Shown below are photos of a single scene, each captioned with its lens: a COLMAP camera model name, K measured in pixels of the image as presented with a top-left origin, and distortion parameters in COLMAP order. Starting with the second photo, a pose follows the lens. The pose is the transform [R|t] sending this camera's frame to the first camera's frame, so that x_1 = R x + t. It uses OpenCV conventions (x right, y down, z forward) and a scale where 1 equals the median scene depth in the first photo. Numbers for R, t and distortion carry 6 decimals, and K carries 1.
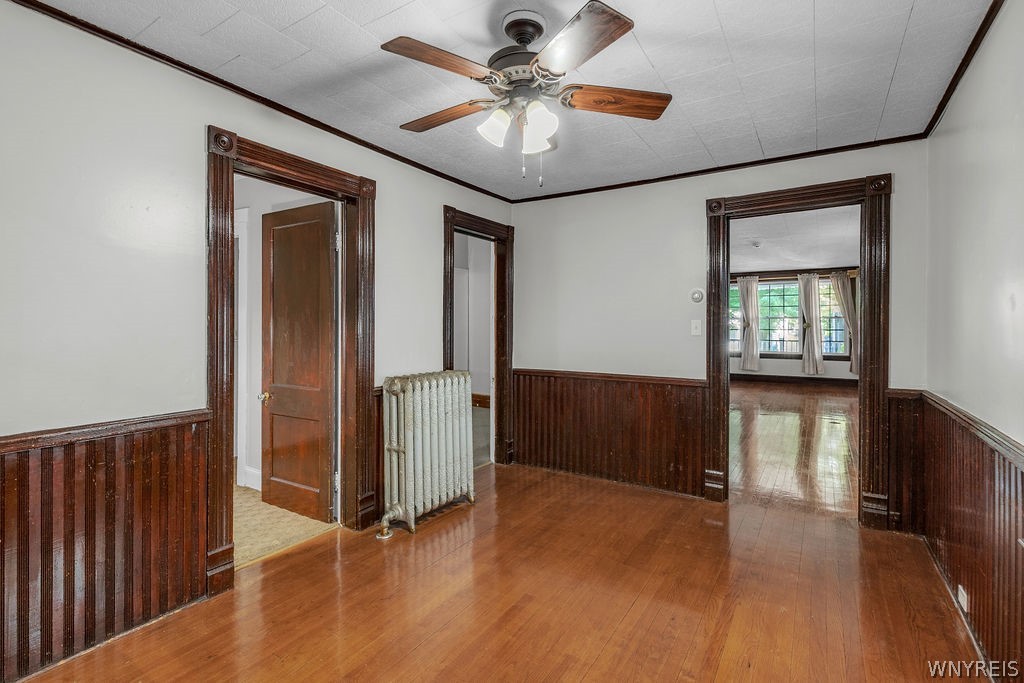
lens RADIAL K [[481.3, 0, 513.0], [0, 481.3, 328.1], [0, 0, 1]] dist [0.000848, -0.000154]
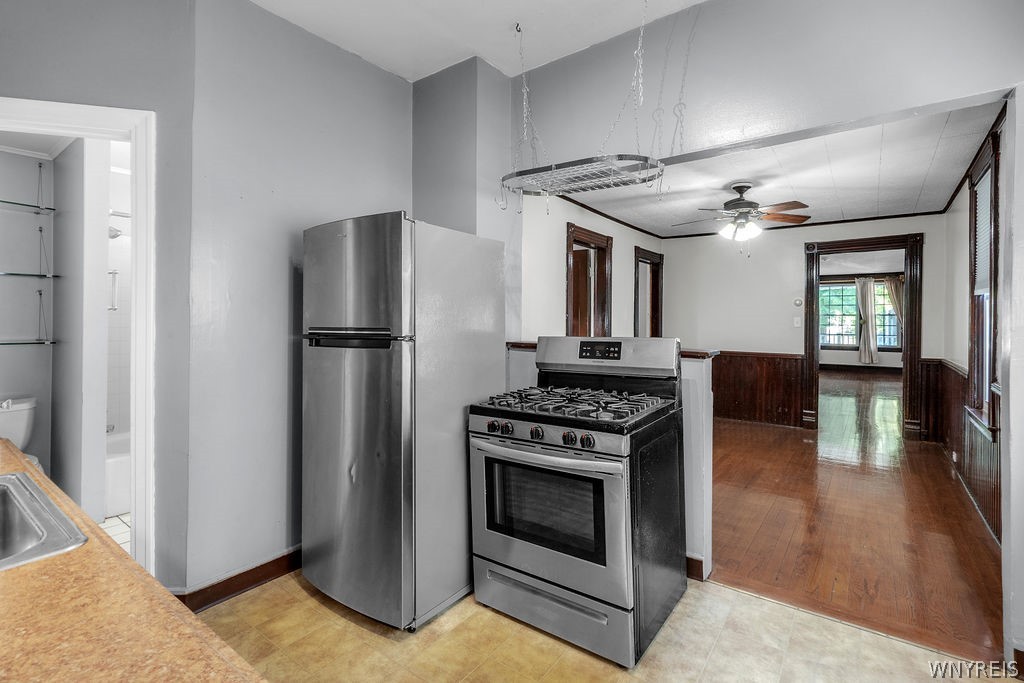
lens RADIAL K [[487.2, 0, 503.2], [0, 487.2, 319.8], [0, 0, 1]] dist [-0.004804, -0.000318]
pose [[0.996682, 0.007160, -0.081084, -0.377154], [-0.007564, 0.999960, -0.004672, 0.004867], [0.081047, 0.005270, 0.996696, -0.564005]]
